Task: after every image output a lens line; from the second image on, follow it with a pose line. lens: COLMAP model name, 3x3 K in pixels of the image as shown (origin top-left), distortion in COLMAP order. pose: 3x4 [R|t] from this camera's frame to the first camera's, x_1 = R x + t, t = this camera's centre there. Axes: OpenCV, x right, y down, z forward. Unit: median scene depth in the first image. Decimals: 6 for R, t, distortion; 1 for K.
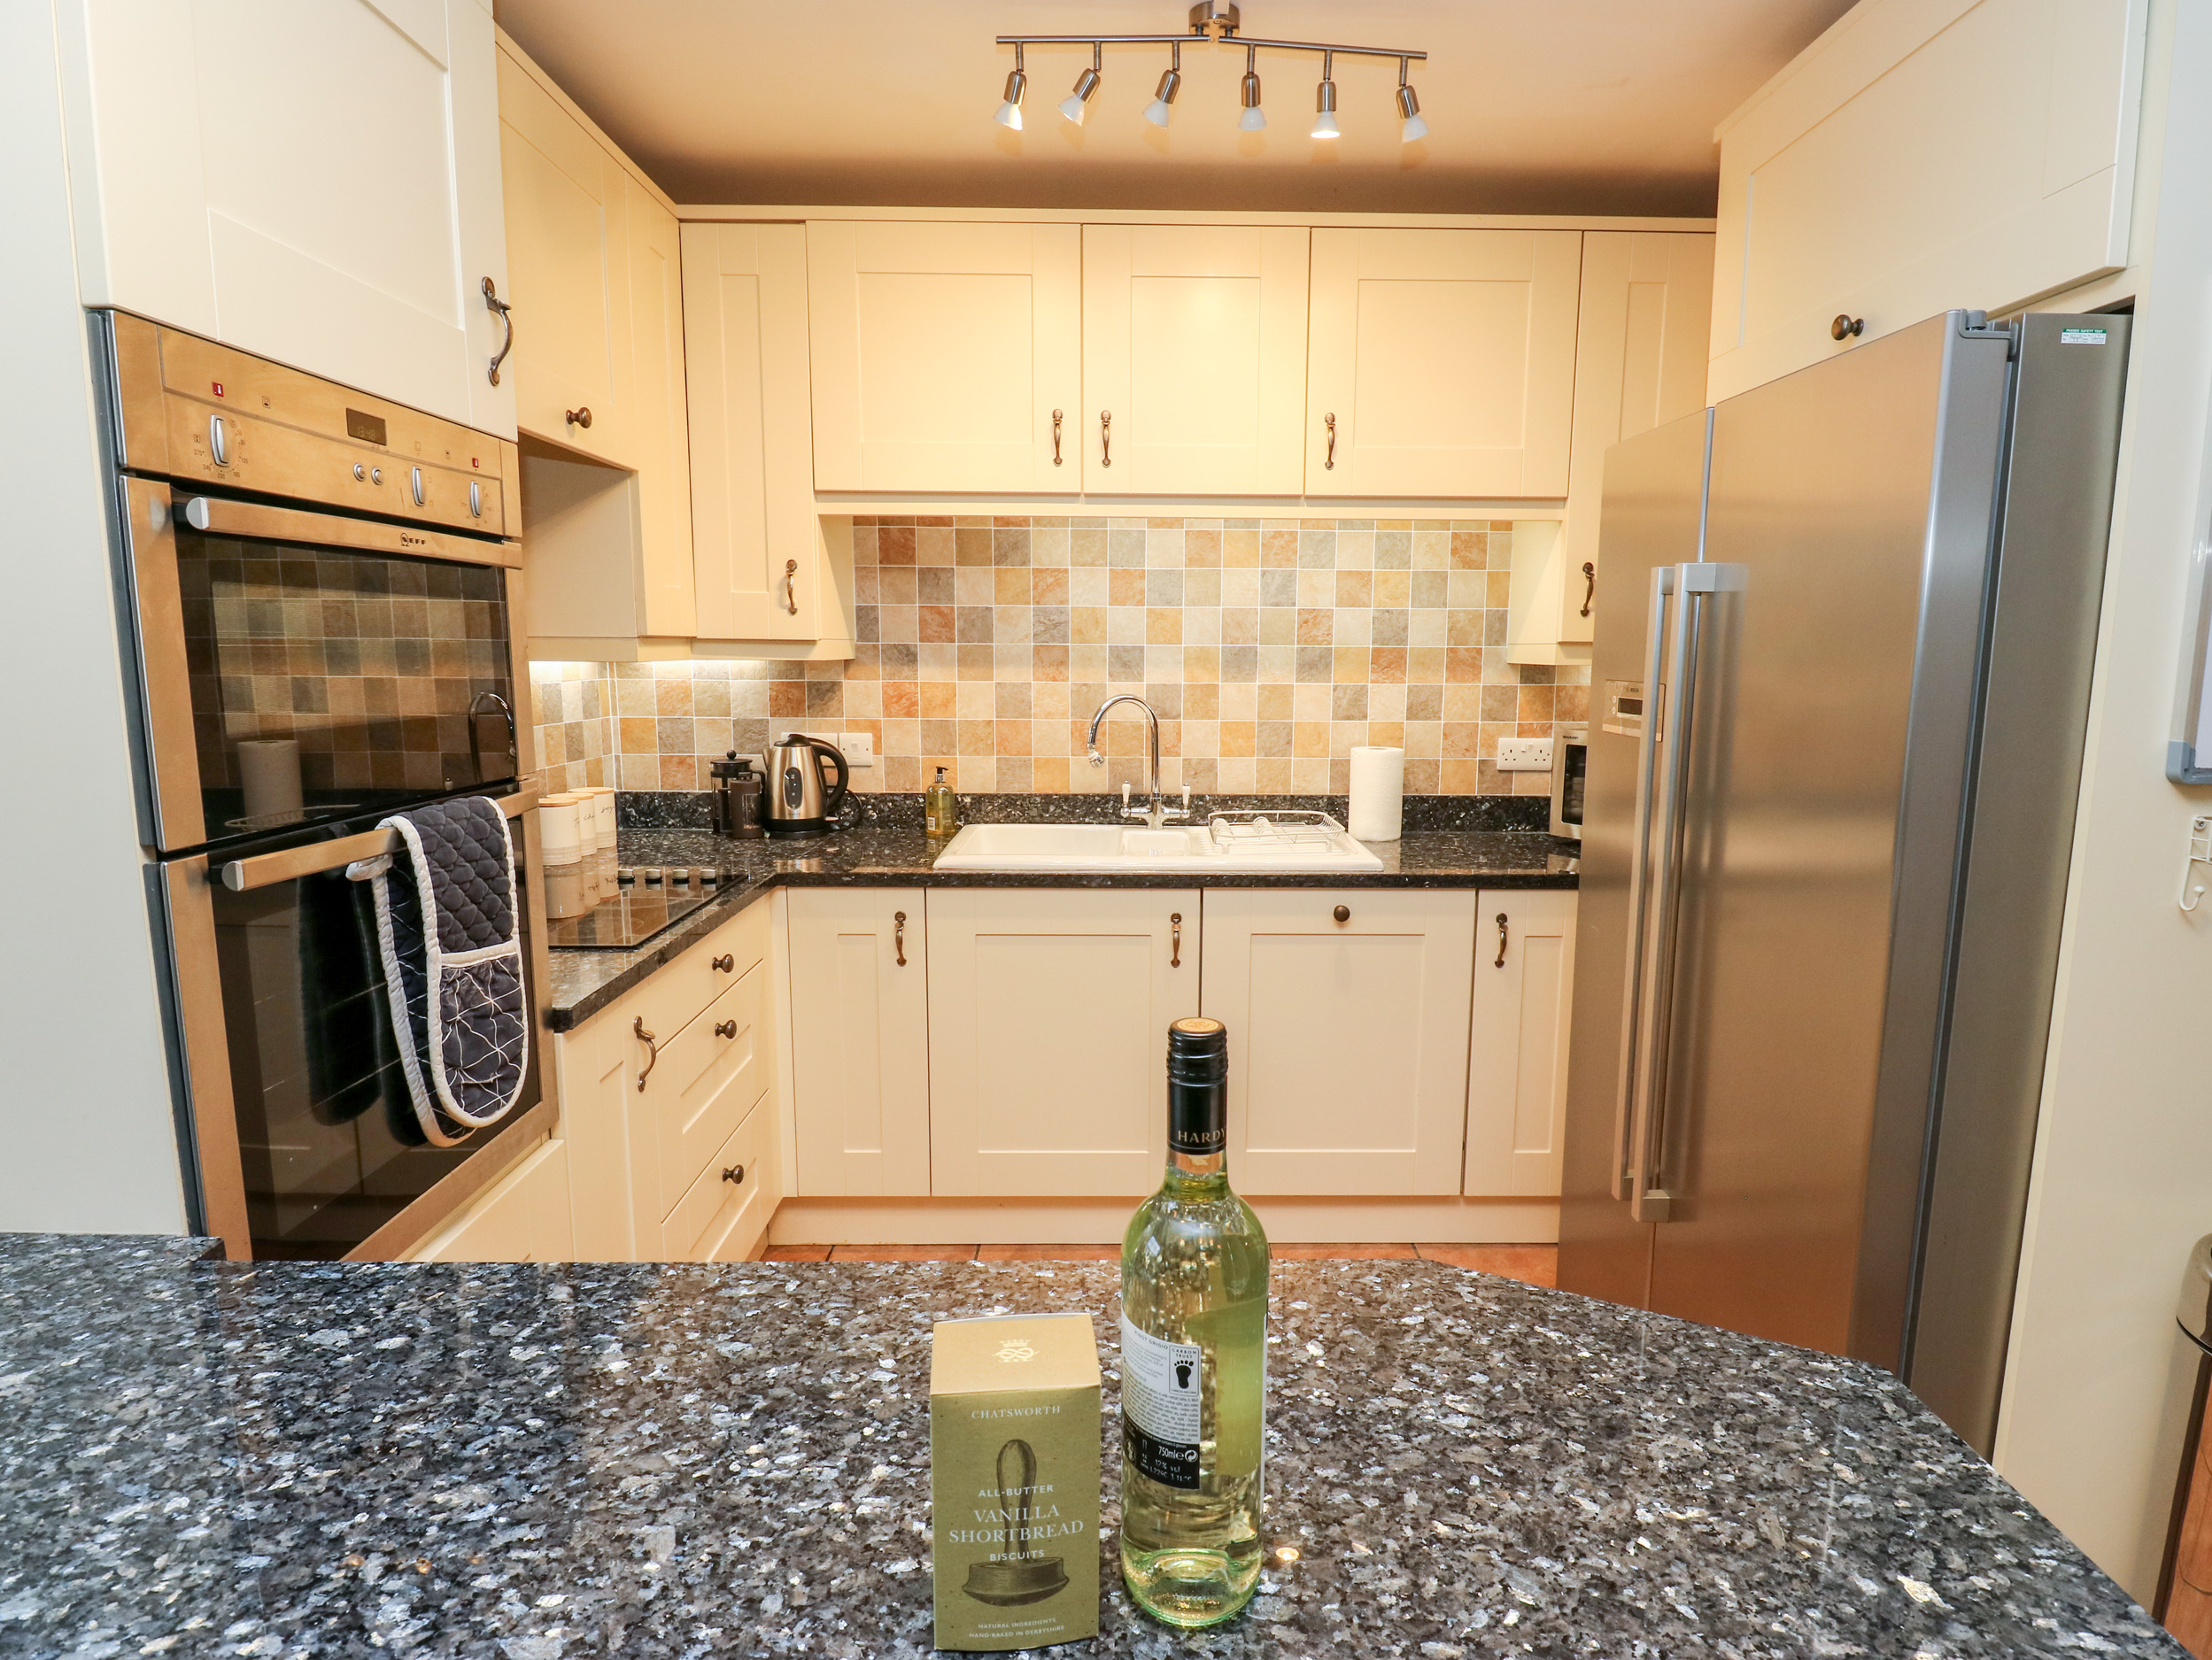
lens RADIAL K [[1158.7, 0, 1143.0], [0, 1158.7, 812.7], [0, 0, 1]] dist [-0.000404, -0.012771]
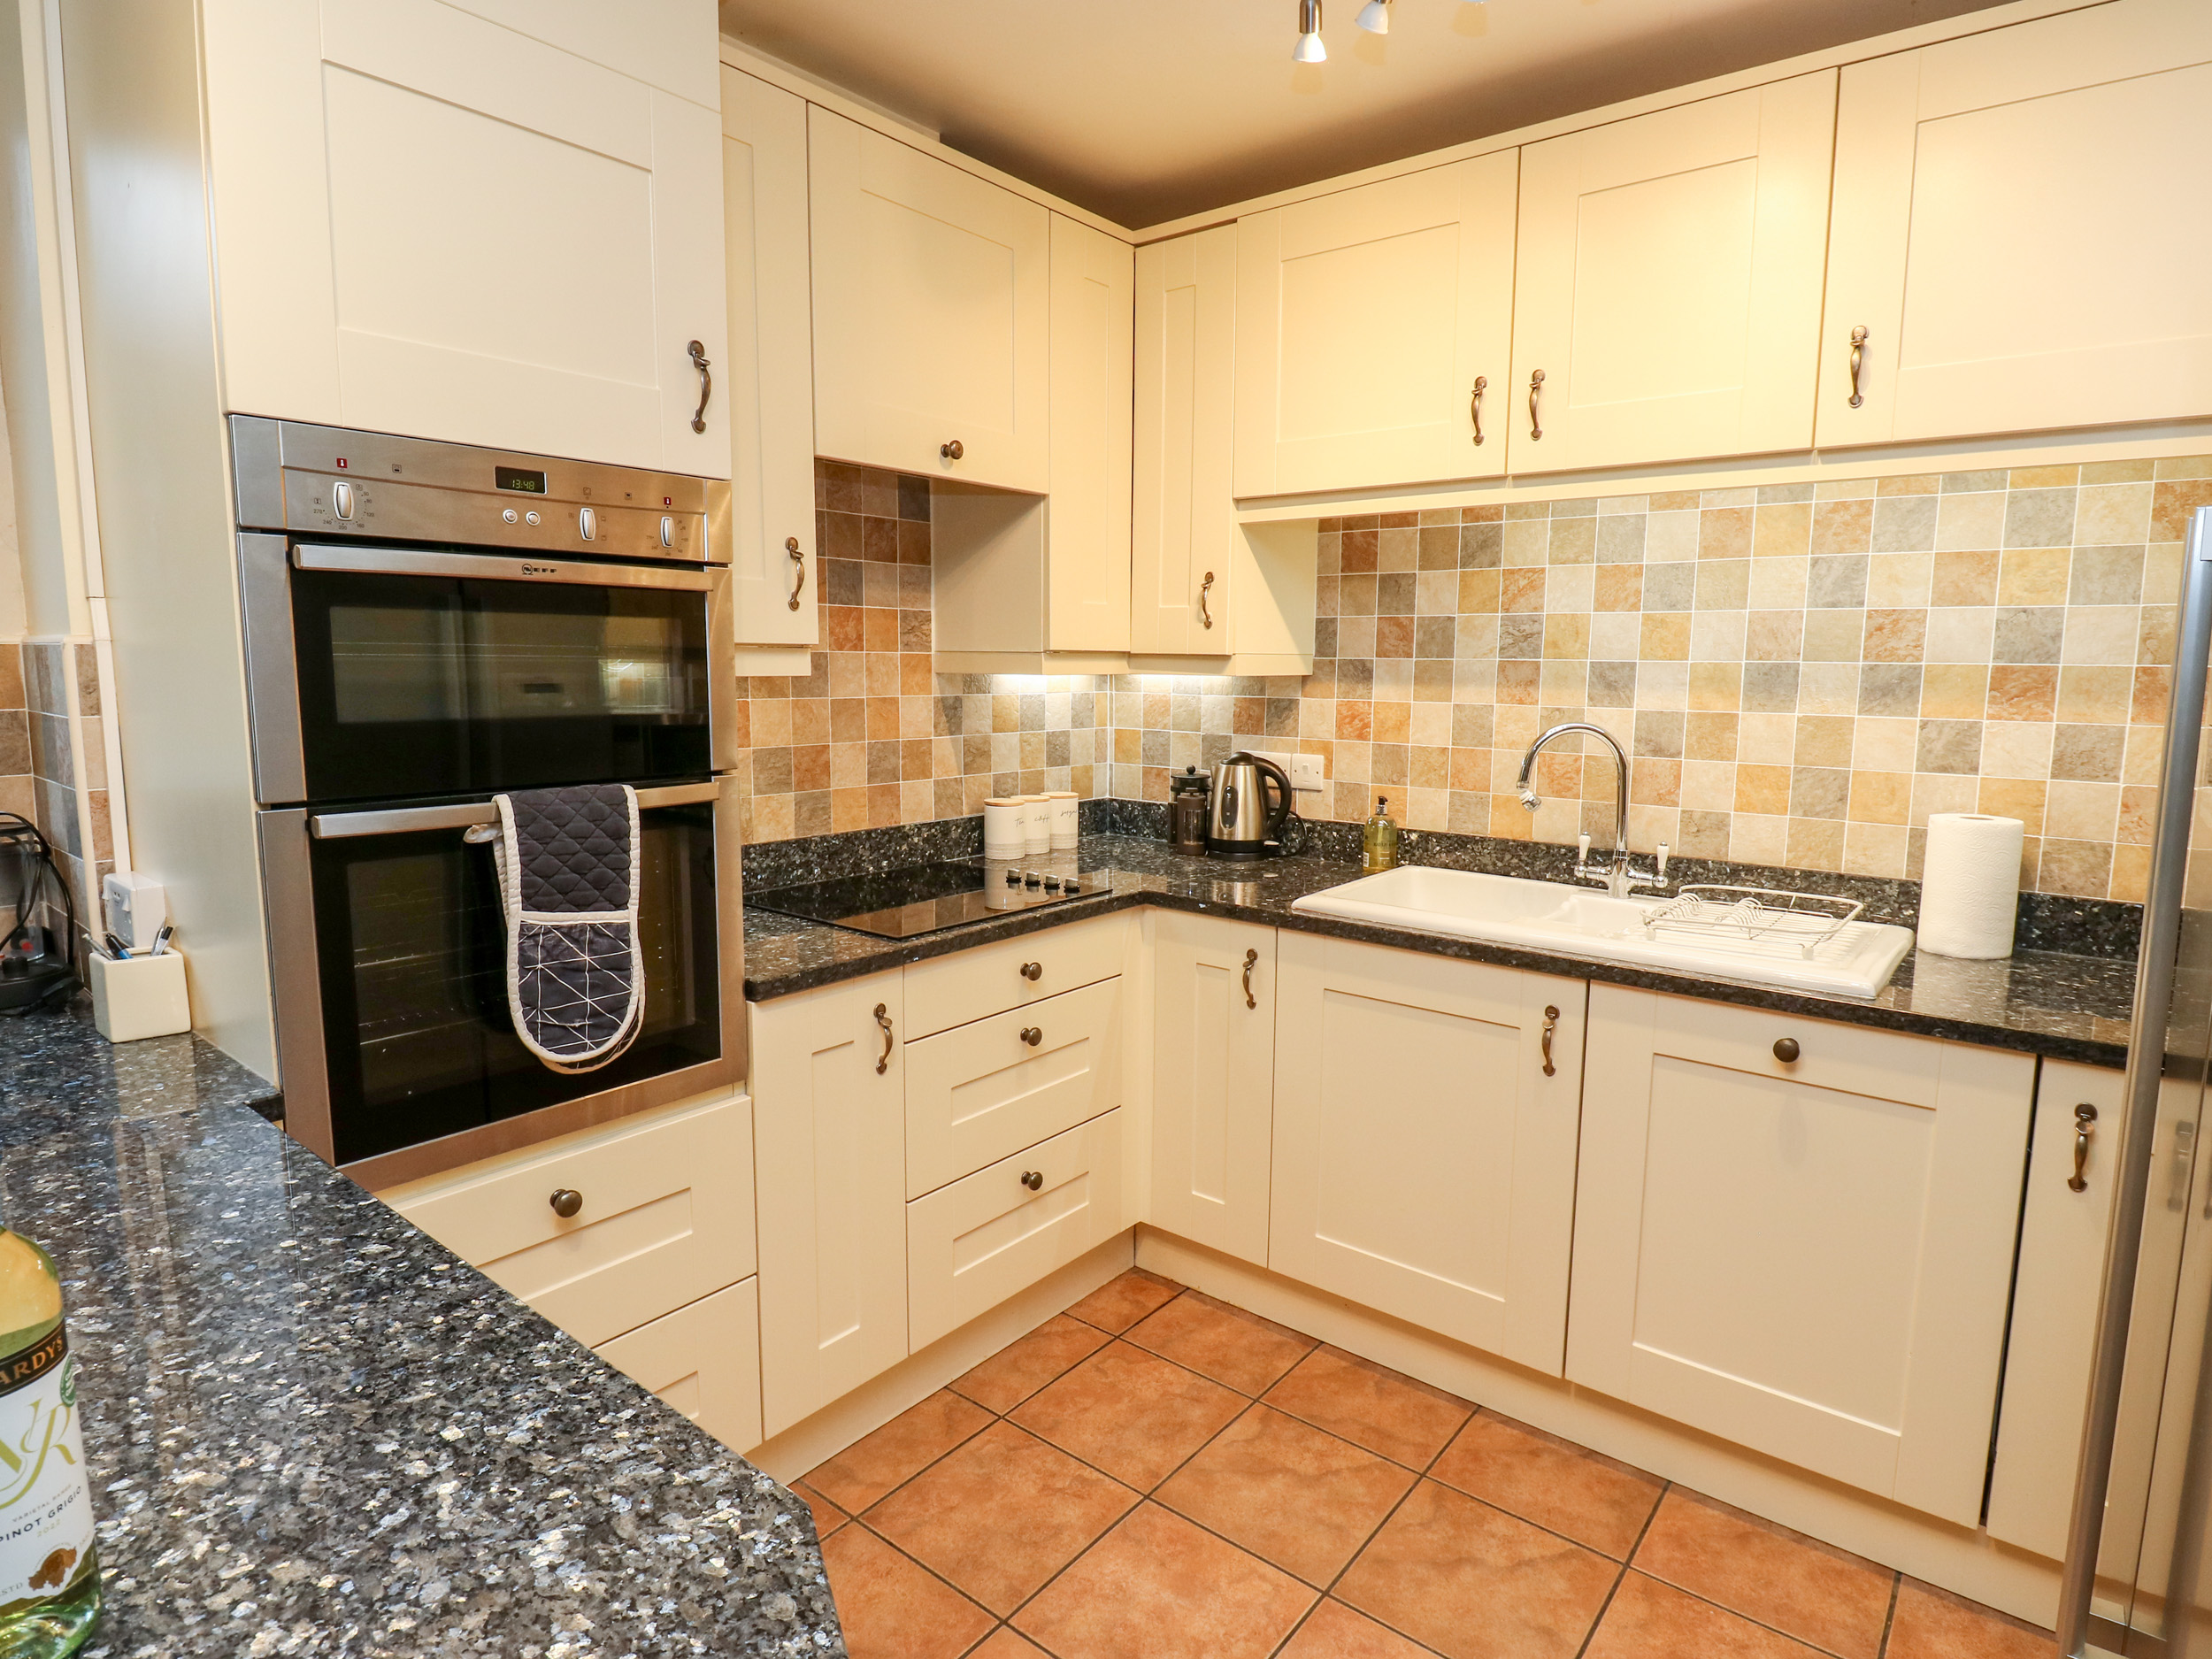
lens RADIAL K [[1204.5, 0, 1143.8], [0, 1204.5, 810.1], [0, 0, 1]] dist [0.001379, -0.015070]
pose [[0.773054, 0.079717, -0.629311, 0.265125], [-0.094017, 0.995514, 0.010614, -0.022214], [0.627334, 0.050961, 0.777081, 0.167330]]
